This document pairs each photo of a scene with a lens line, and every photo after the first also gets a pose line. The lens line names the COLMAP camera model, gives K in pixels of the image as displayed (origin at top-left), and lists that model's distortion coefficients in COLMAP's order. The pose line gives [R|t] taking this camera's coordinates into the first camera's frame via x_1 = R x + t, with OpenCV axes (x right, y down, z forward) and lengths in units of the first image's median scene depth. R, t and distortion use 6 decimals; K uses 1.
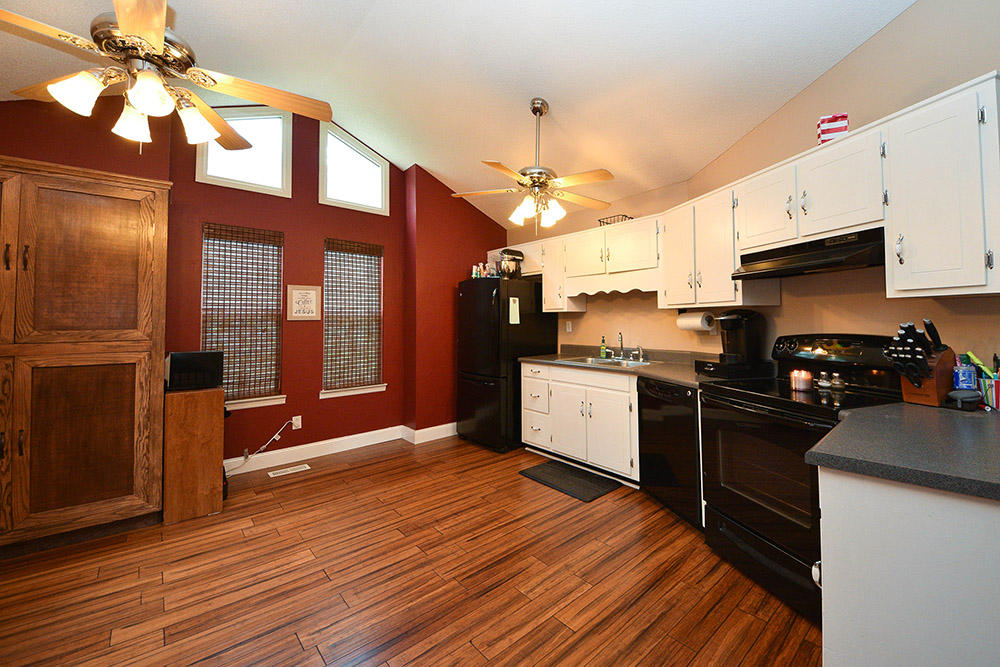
lens RADIAL K [[399.1, 0, 531.2], [0, 399.1, 304.5], [0, 0, 1]] dist [0.054260, -0.024509]
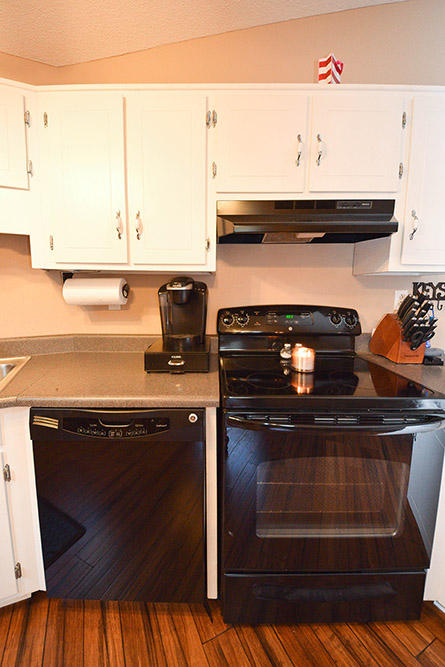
lens RADIAL K [[262.0, 0, 222.1], [0, 262.0, 319.6], [0, 0, 1]] dist [0.024447, -0.019105]
pose [[0.304441, -0.100089, 0.947258, 0.058755], [-0.049465, 0.991461, 0.120657, 0.031145], [-0.951246, -0.083589, 0.296891, 0.824863]]
